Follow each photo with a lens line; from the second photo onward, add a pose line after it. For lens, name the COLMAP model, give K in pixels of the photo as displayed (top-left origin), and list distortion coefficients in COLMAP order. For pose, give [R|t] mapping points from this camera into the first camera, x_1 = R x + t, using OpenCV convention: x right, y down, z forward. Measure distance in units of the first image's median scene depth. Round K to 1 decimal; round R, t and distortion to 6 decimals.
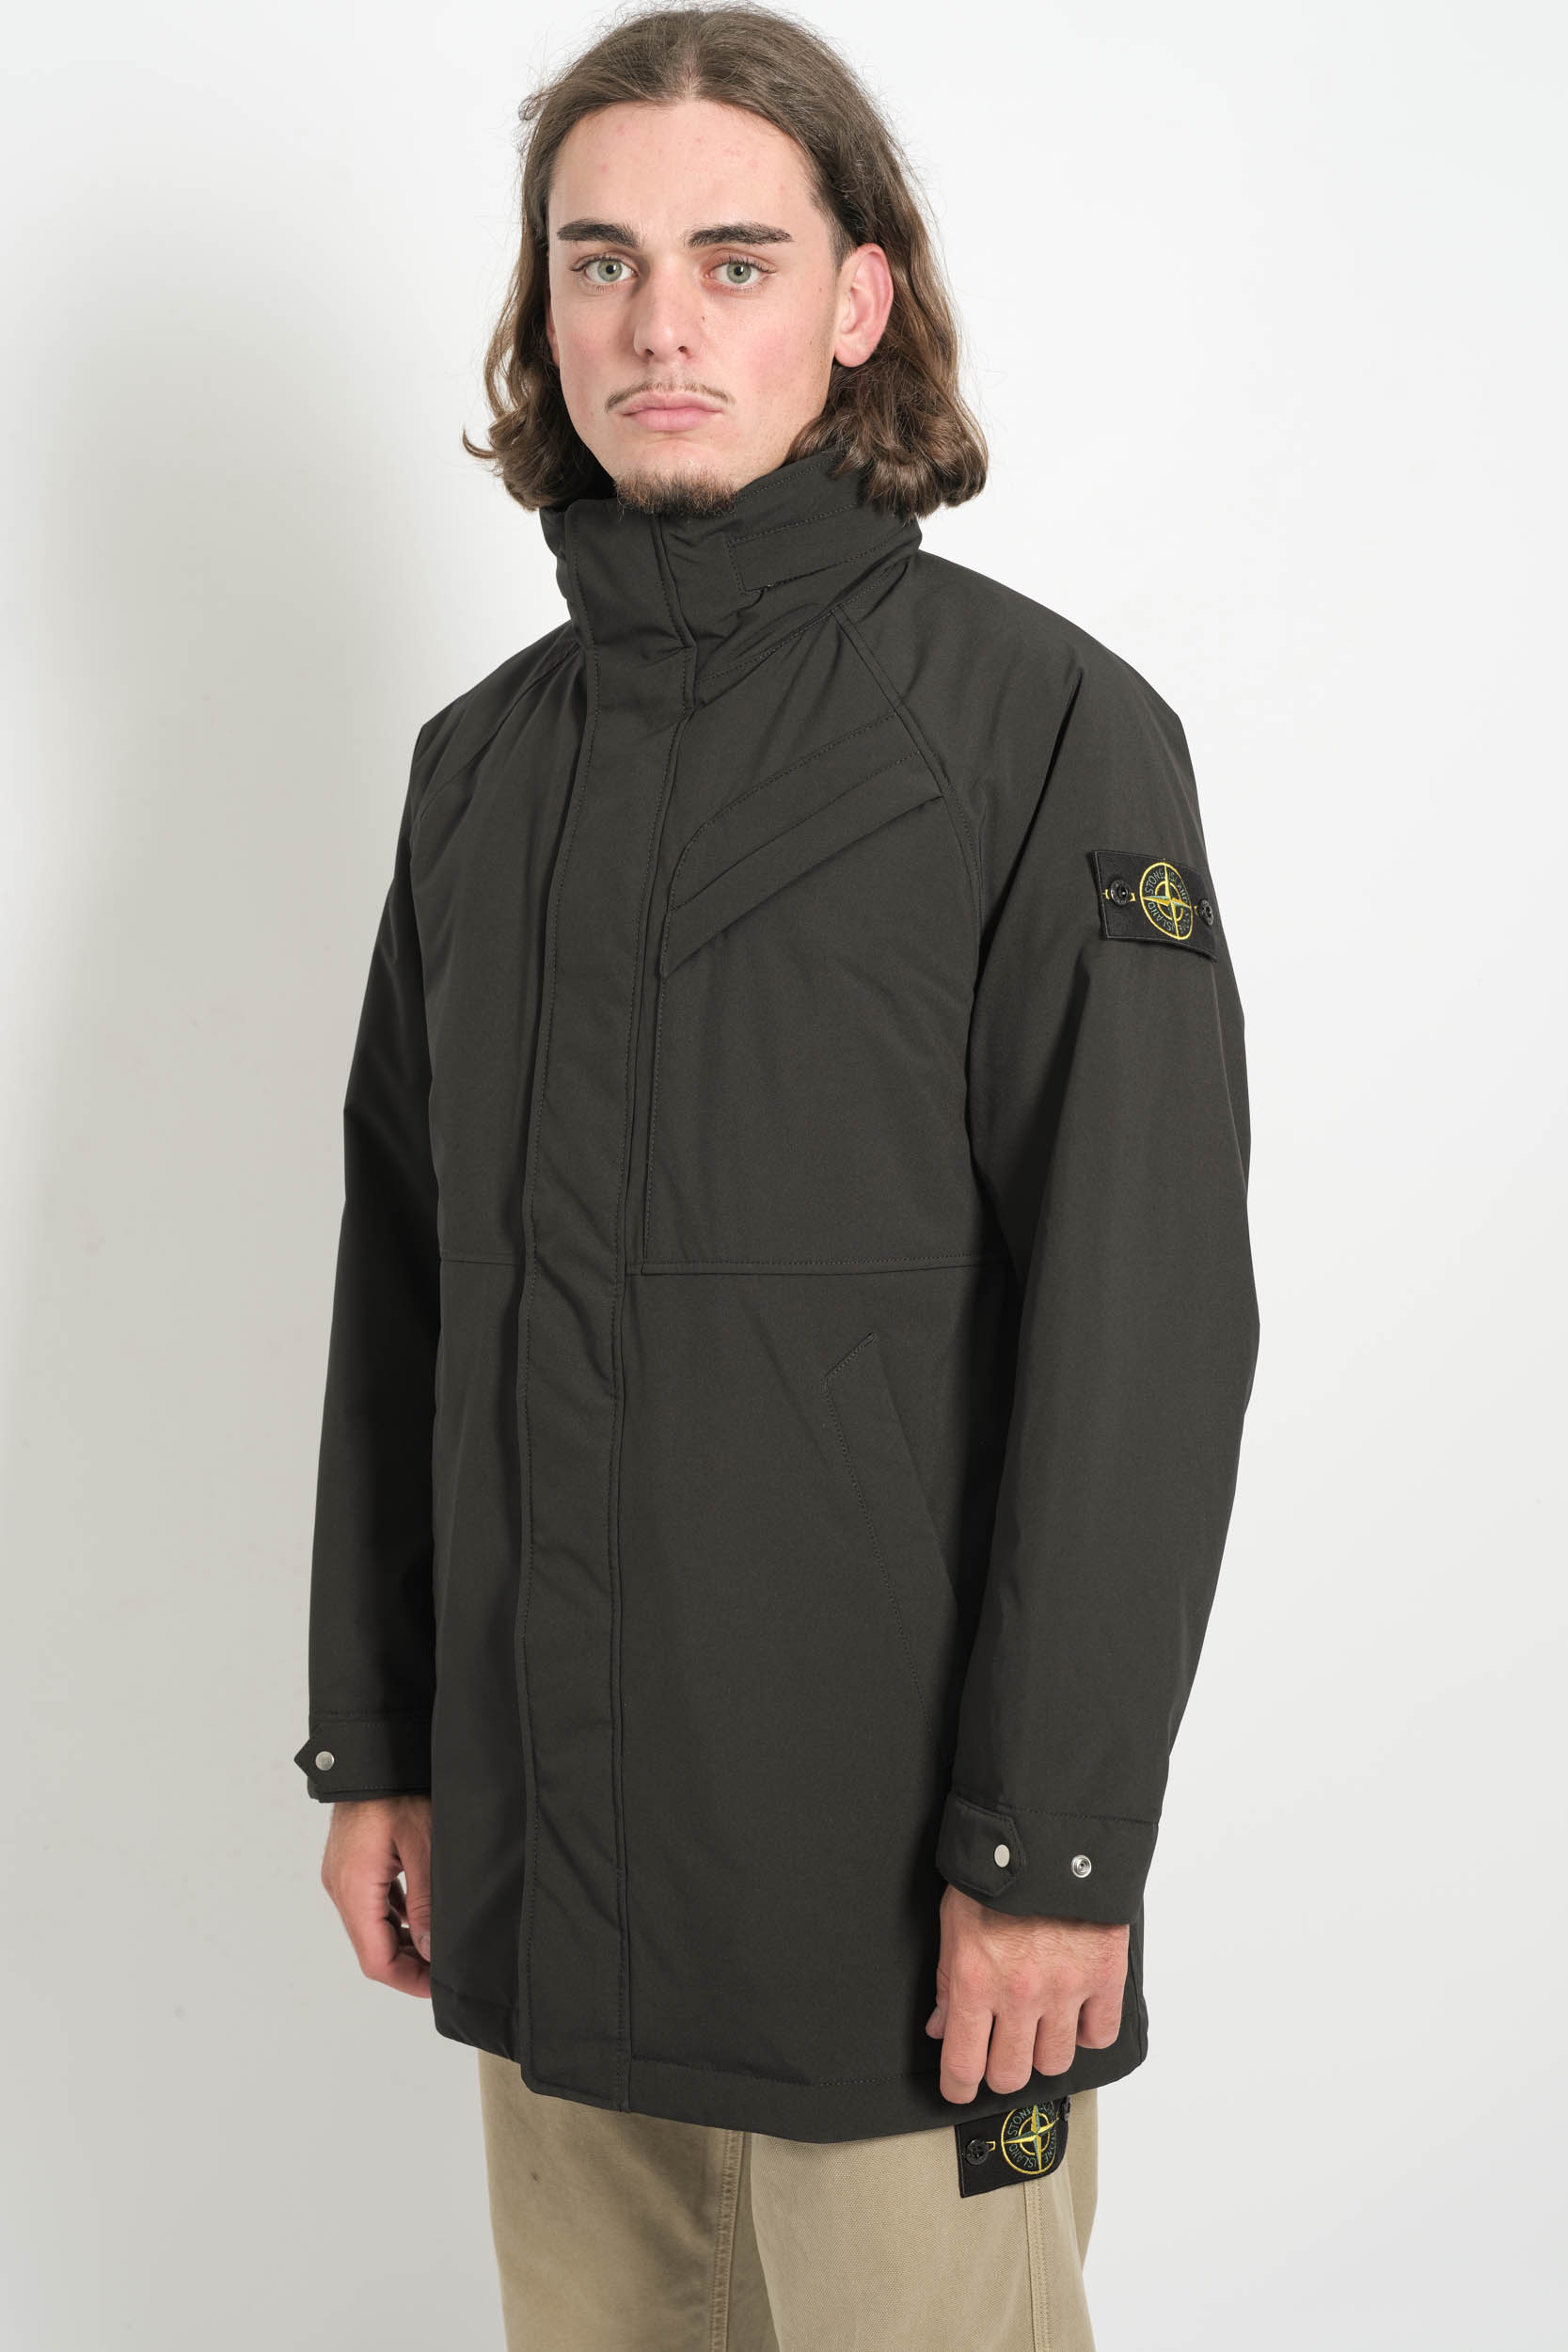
lens RADIAL K [[3280.8, 0, 784.0], [0, 3280.8, 1176.0], [0, 0, 1]] dist [-0.000800, -0.002222]
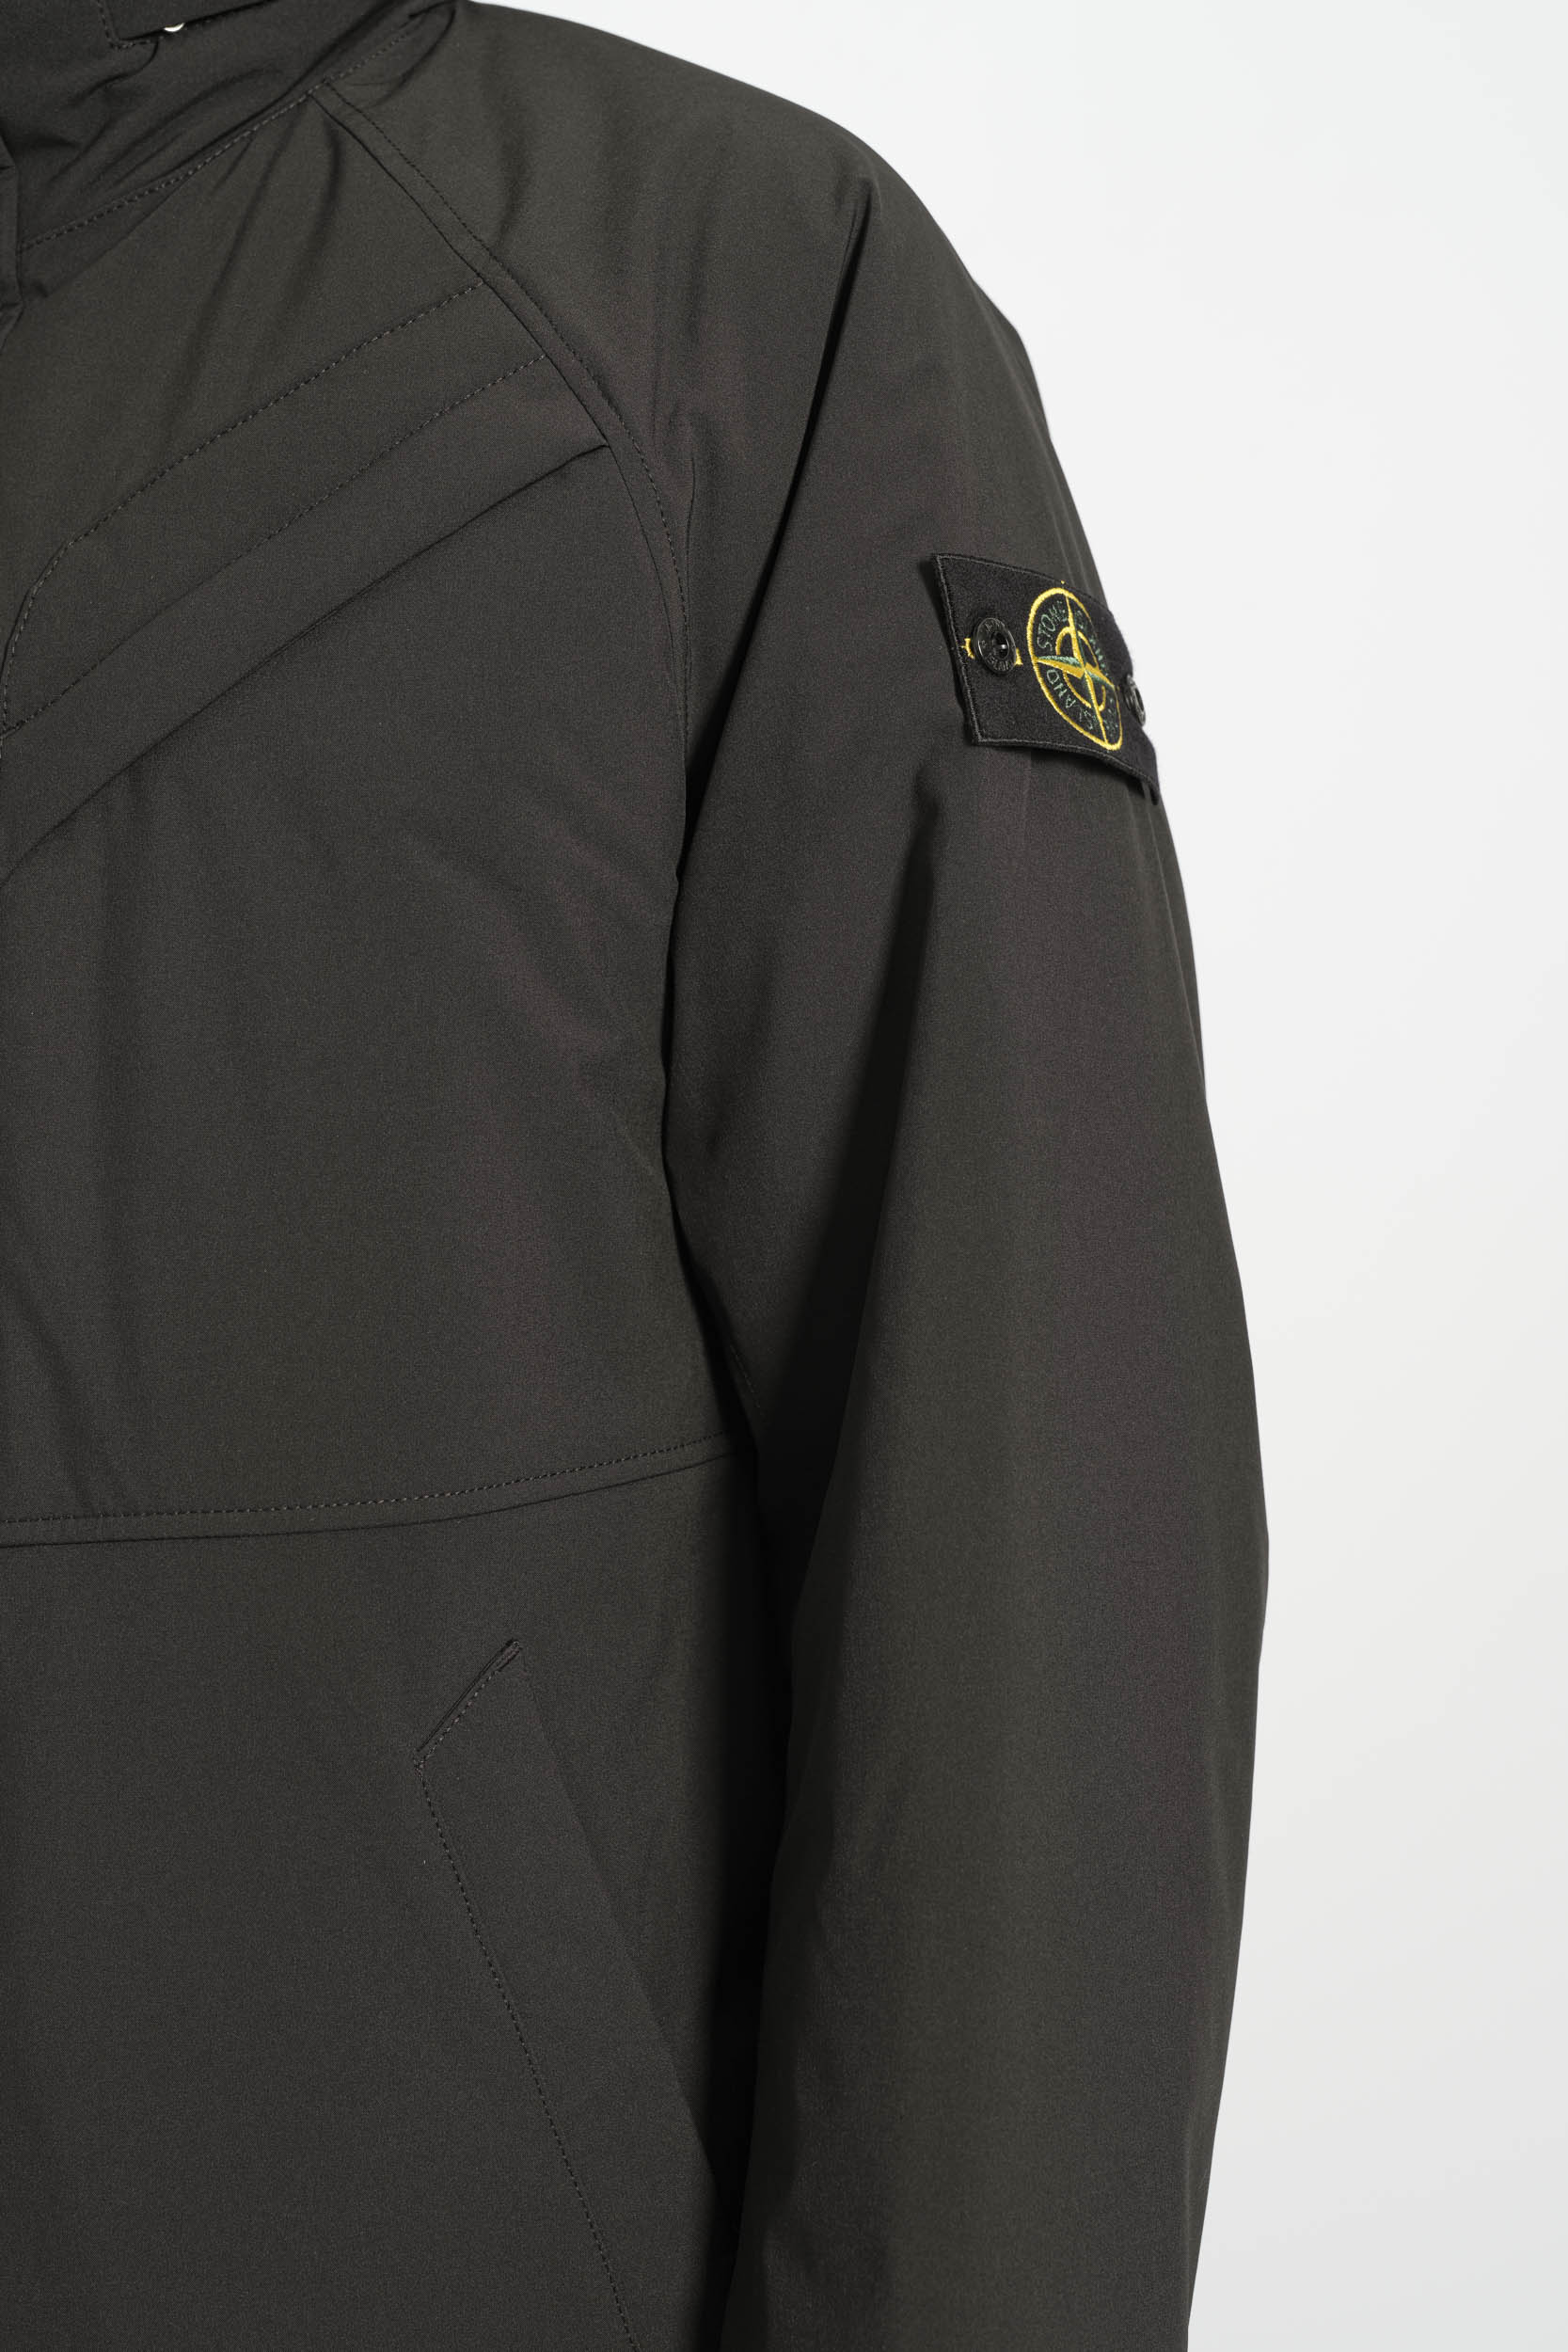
lens RADIAL K [[3780.2, 0, 784.0], [0, 3780.2, 1176.0], [0, 0, 1]] dist [-0.451080, 3.515744]
pose [[0.979064, -0.060471, 0.194362, -0.032856], [0.066325, 0.997515, -0.023752, -0.001472], [-0.192442, 0.036146, 0.980642, 0.485341]]
